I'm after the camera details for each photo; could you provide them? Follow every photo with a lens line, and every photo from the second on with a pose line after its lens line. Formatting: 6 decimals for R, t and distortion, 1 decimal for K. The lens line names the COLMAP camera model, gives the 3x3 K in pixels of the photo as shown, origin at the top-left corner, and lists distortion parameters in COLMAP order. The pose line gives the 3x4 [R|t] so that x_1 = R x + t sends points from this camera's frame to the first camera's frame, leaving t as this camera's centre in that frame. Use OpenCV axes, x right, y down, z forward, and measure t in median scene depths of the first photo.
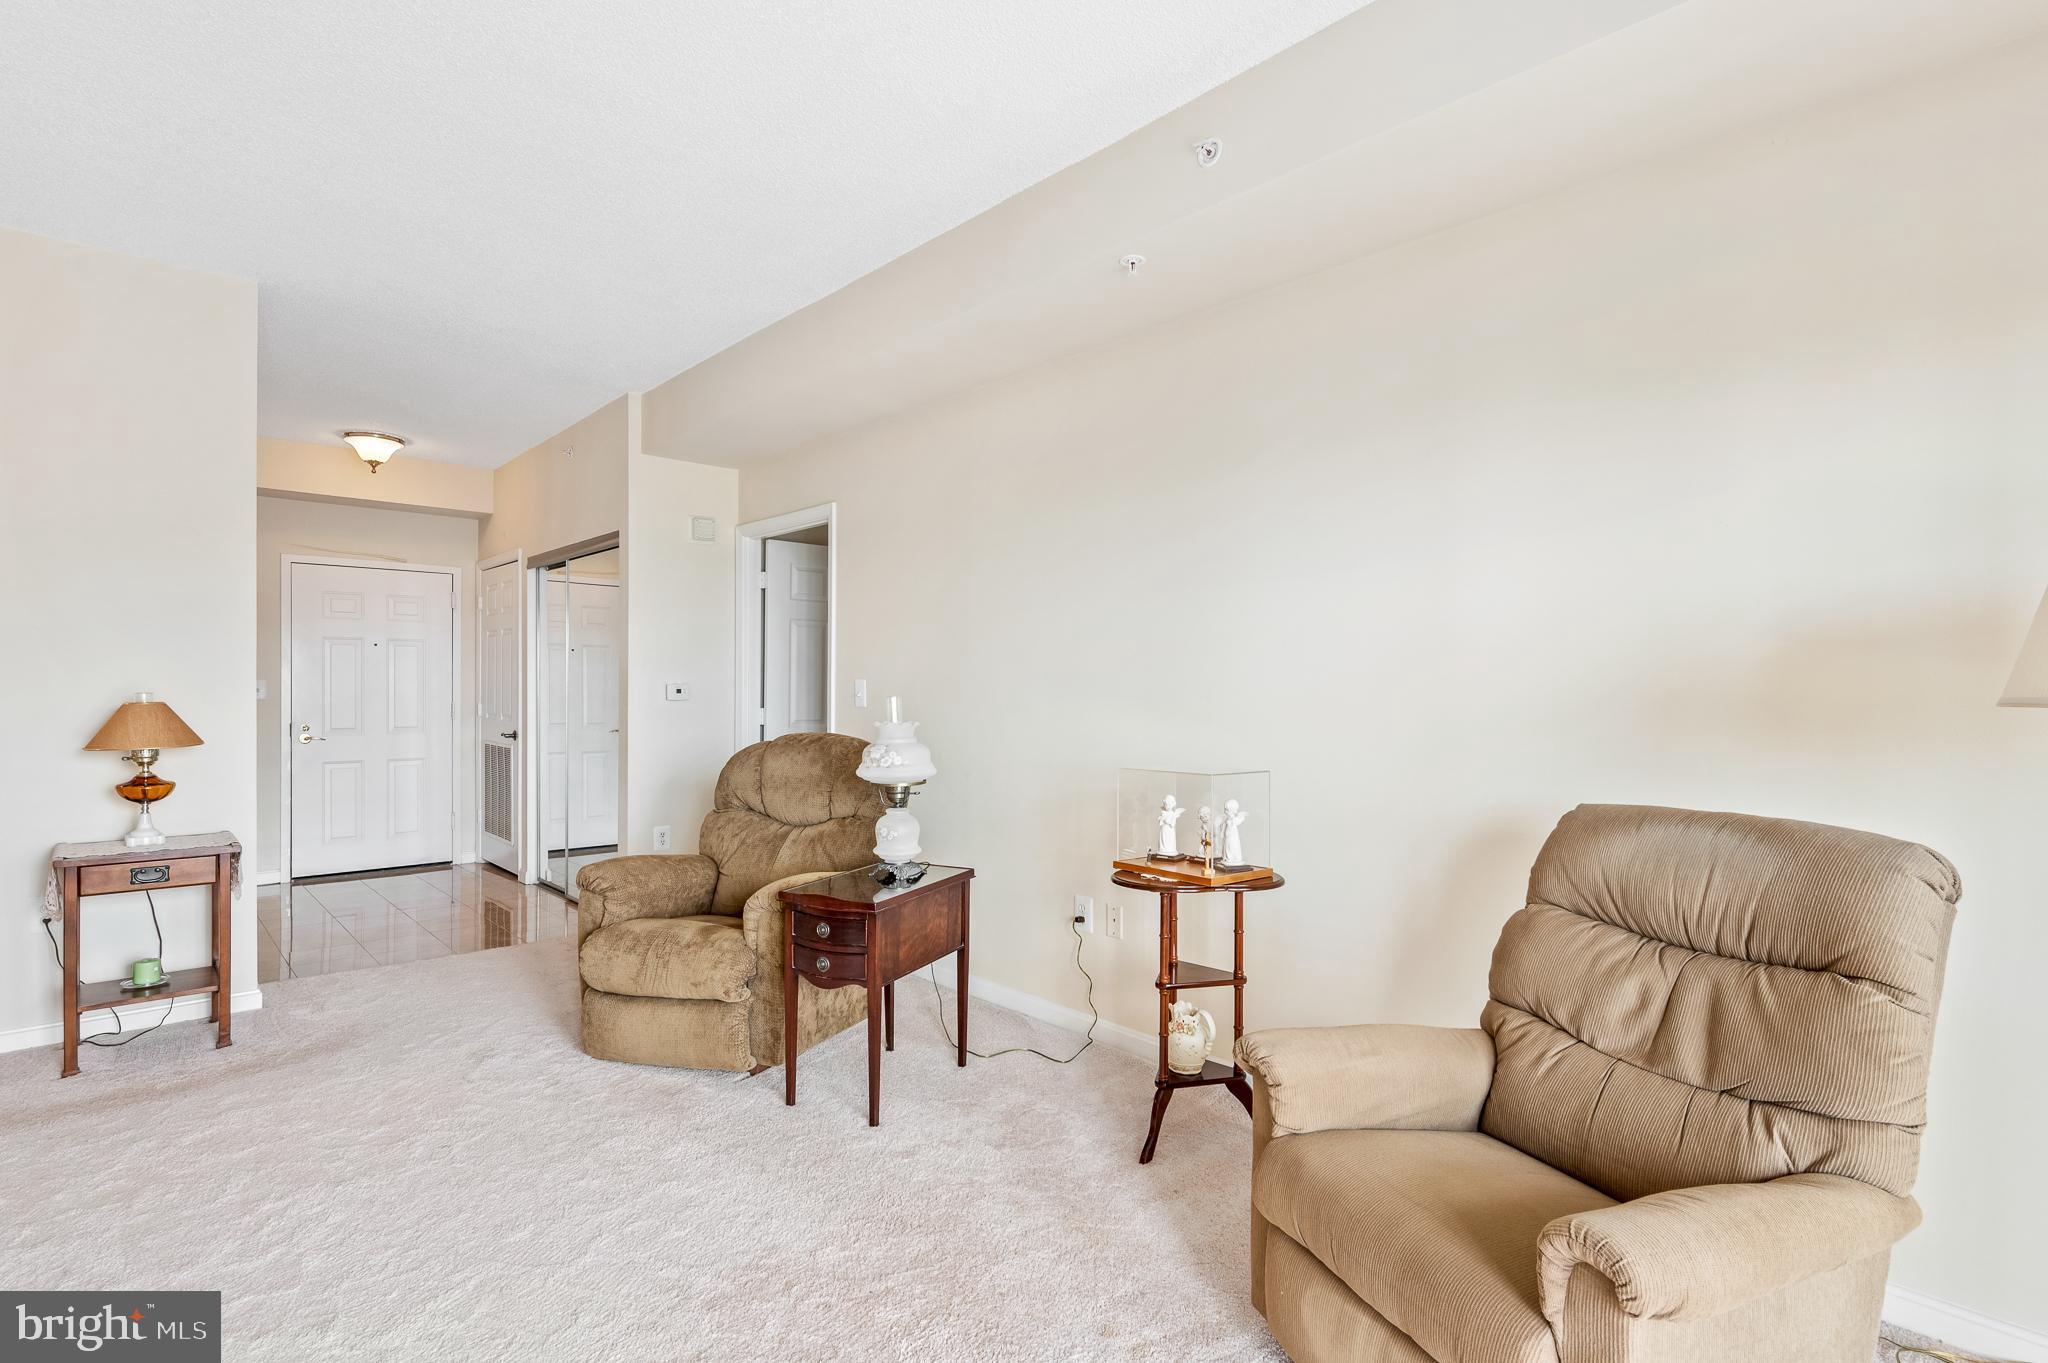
lens RADIAL K [[991.2, 0, 1017.6], [0, 991.2, 704.7], [0, 0, 1]] dist [0.002150, 0.000419]
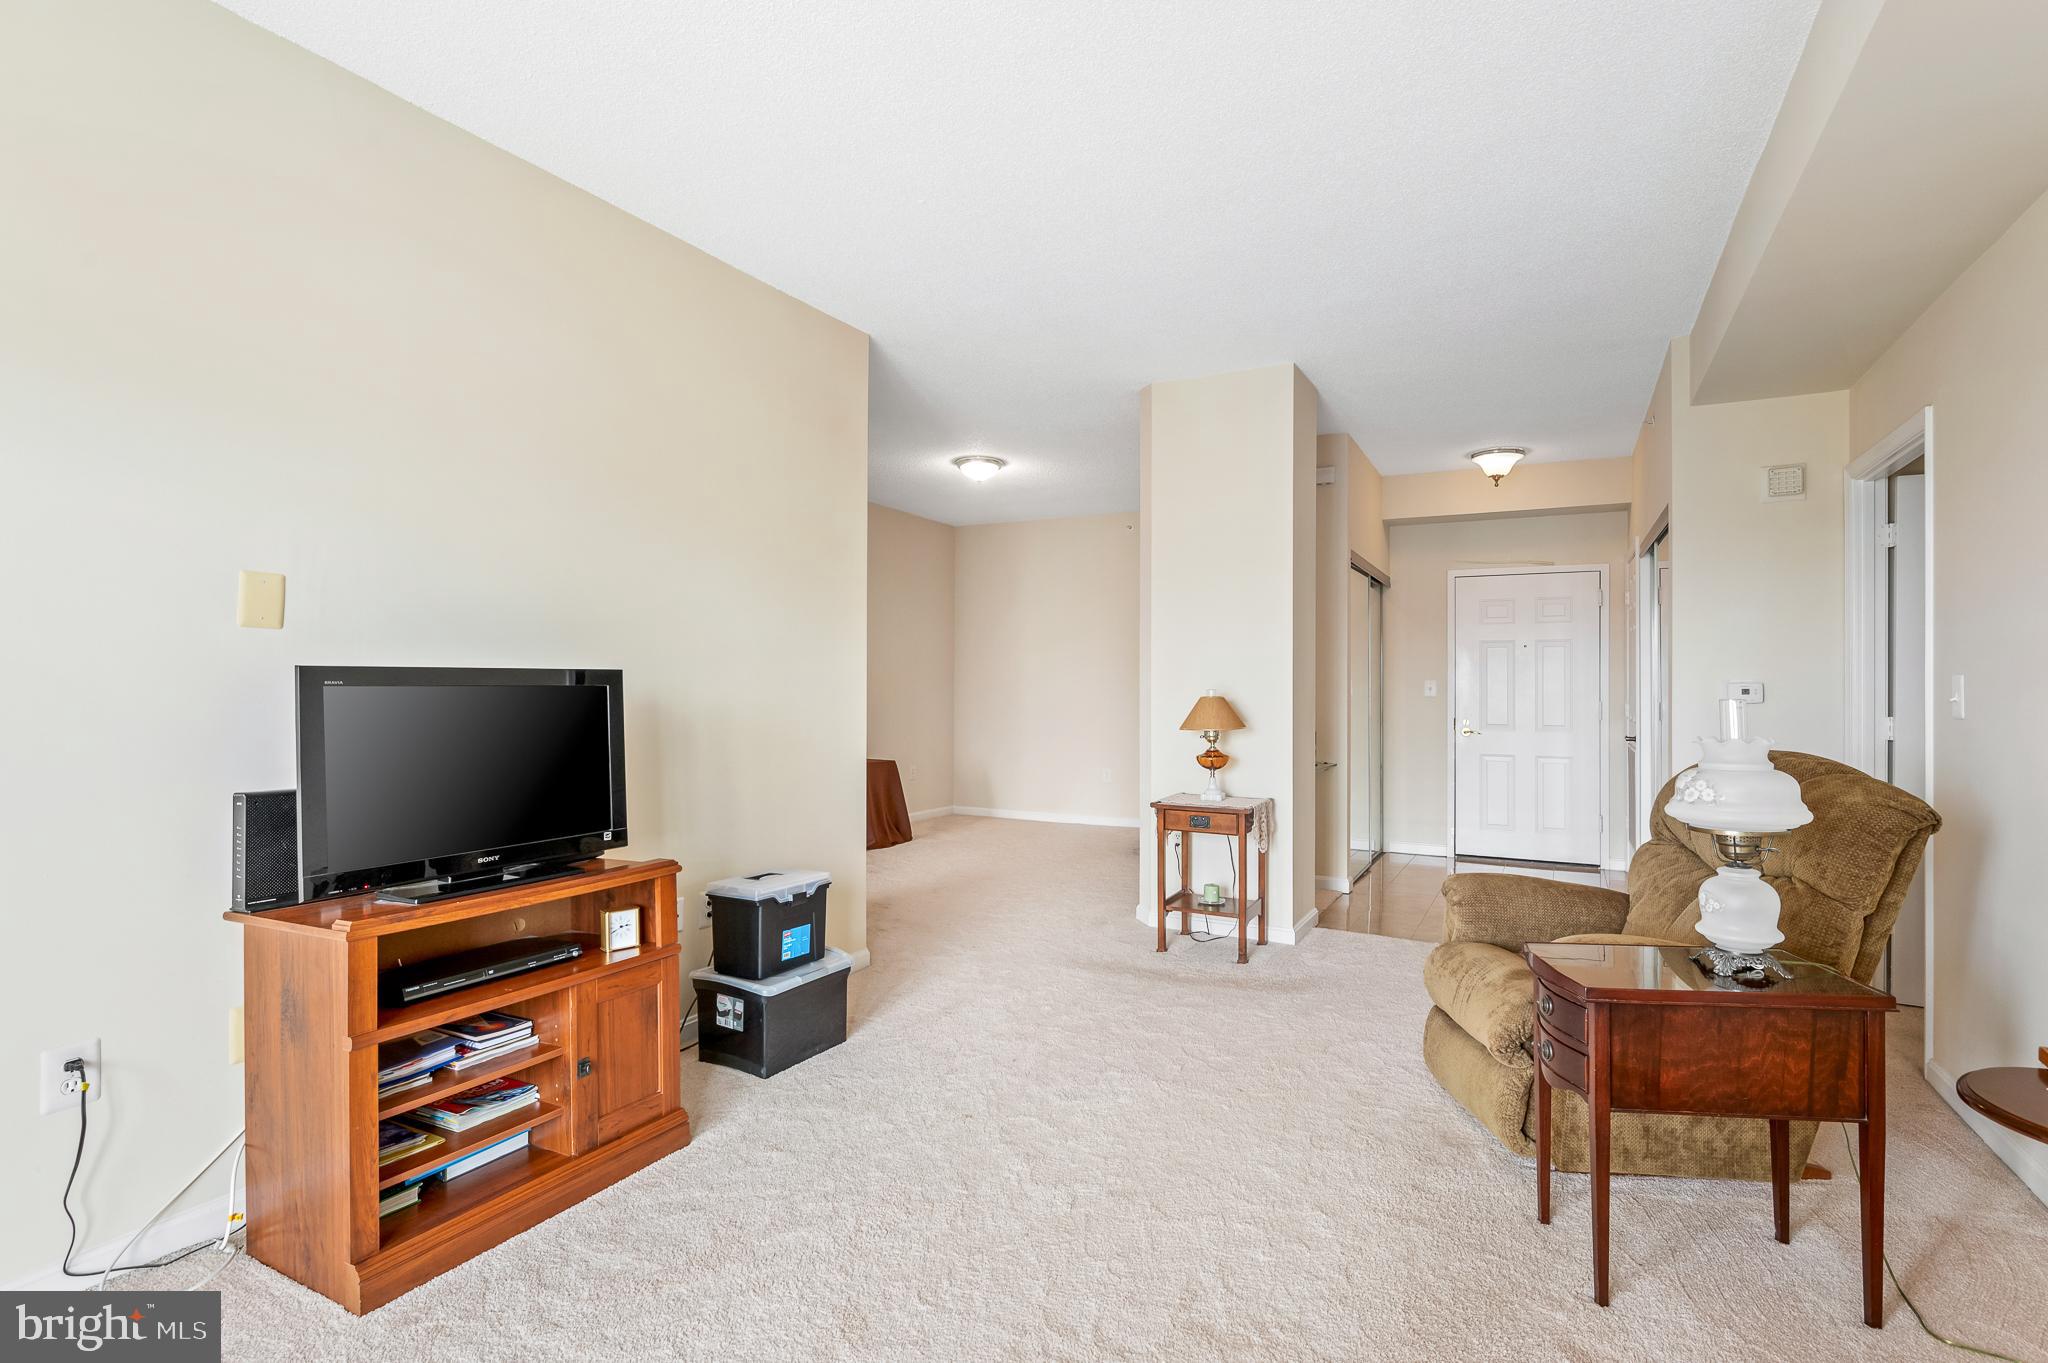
lens RADIAL K [[971.5, 0, 1017.2], [0, 971.5, 686.1], [0, 0, 1]] dist [0.001793, 0.000328]
pose [[0.337866, 0.001165, -0.941193, 0.295547], [-0.019415, 0.999795, -0.005732, -0.003583], [0.940994, 0.020210, 0.337819, 0.292523]]
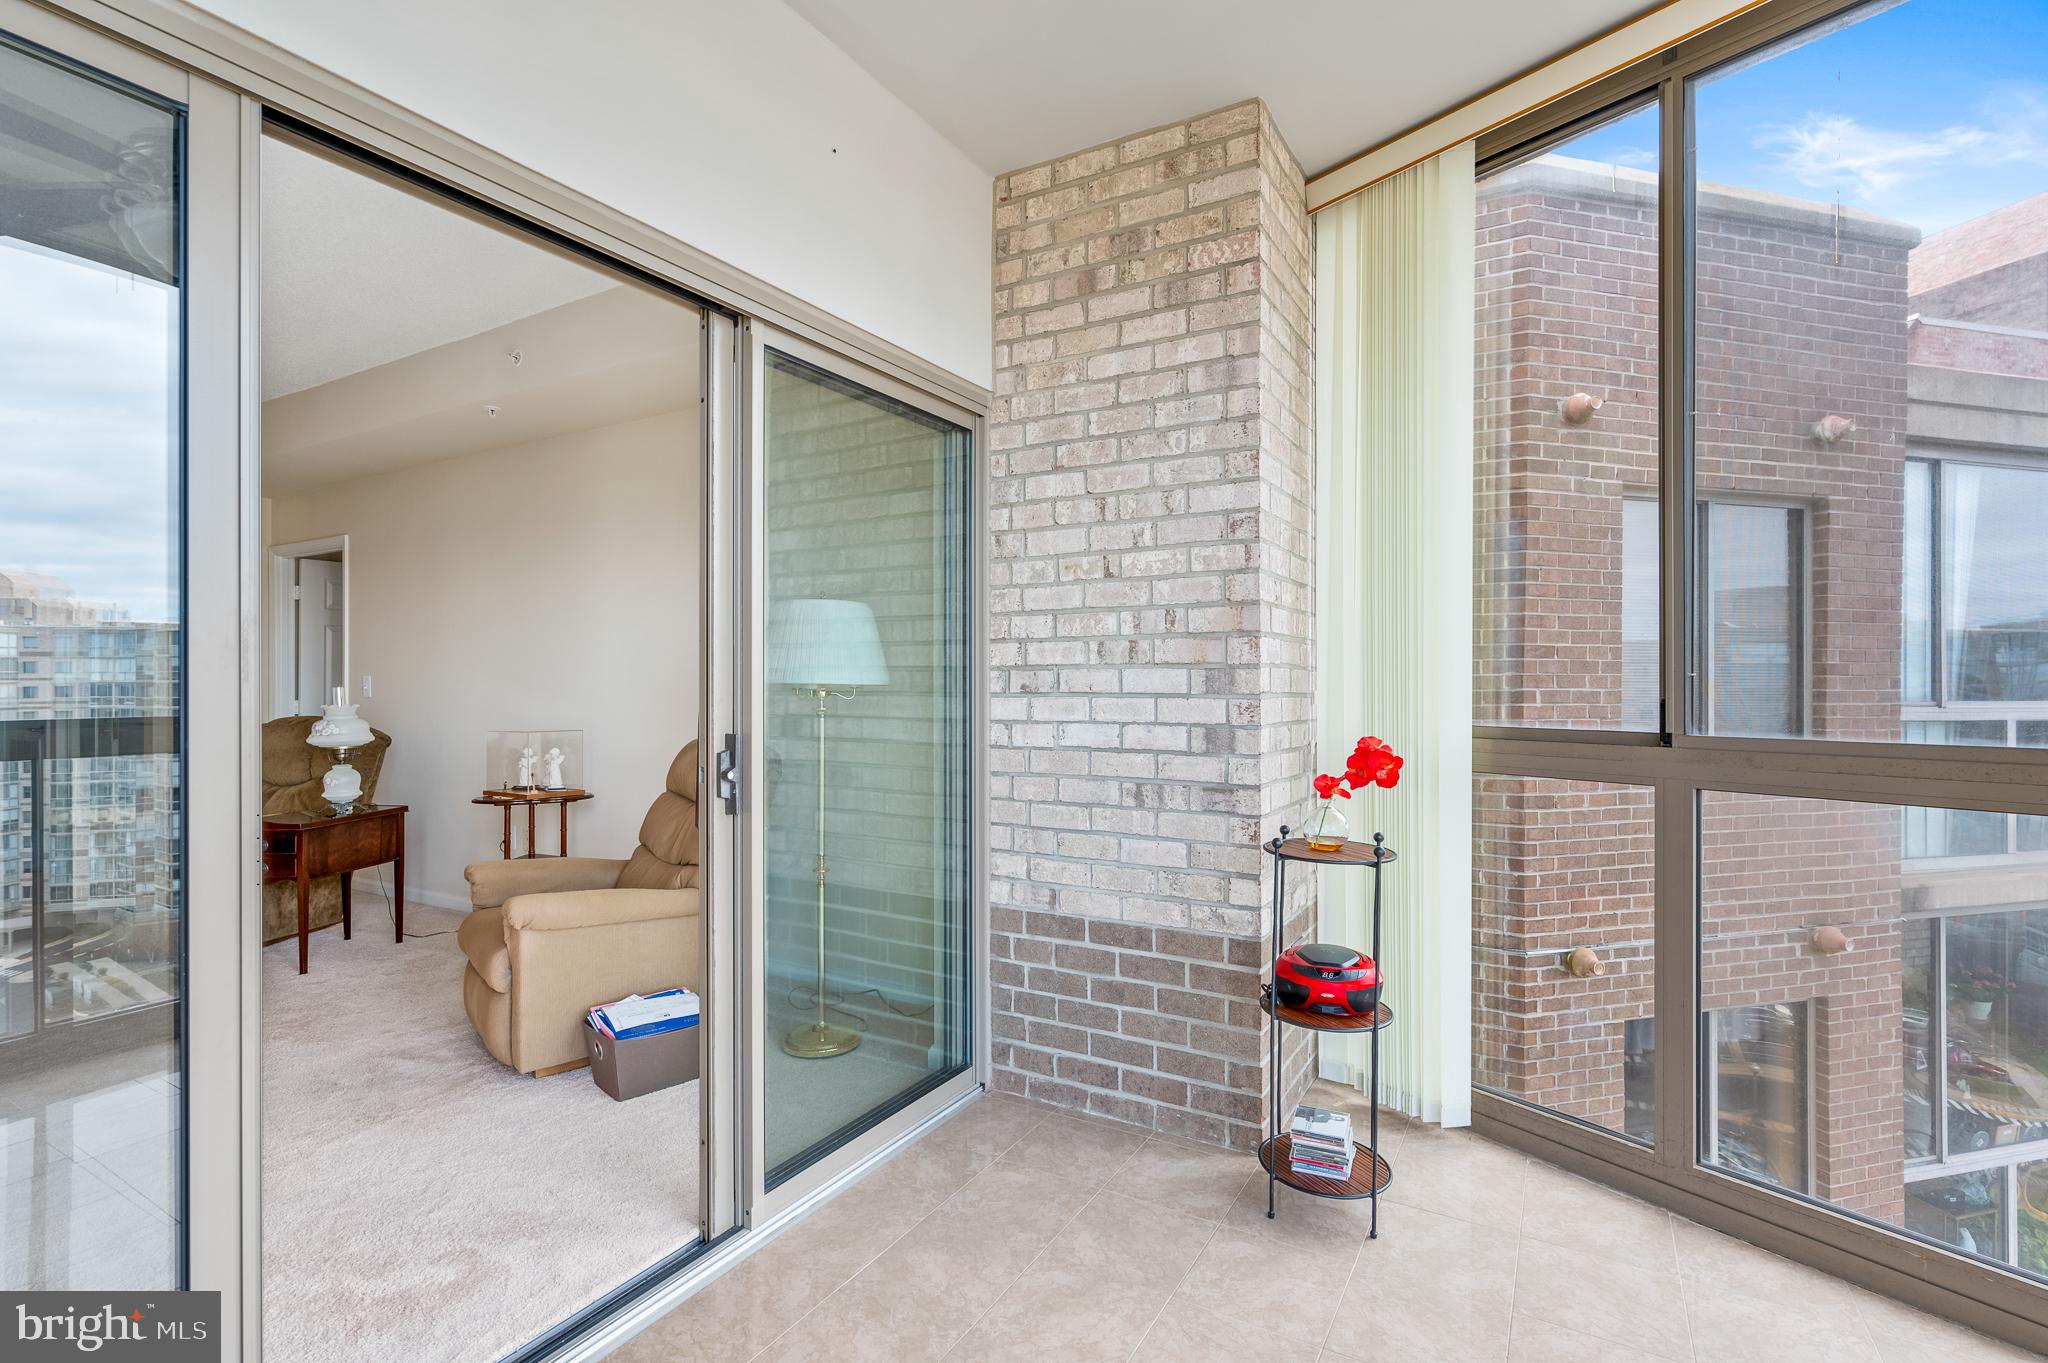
lens RADIAL K [[925.4, 0, 1071.1], [0, 925.4, 683.4], [0, 0, 1]] dist [-0.015534, -0.000232]
pose [[0.937093, -0.001165, 0.349077, 0.367298], [0.008112, 0.999797, -0.018440, 0.017457], [-0.348985, 0.020112, 0.936913, -0.558974]]
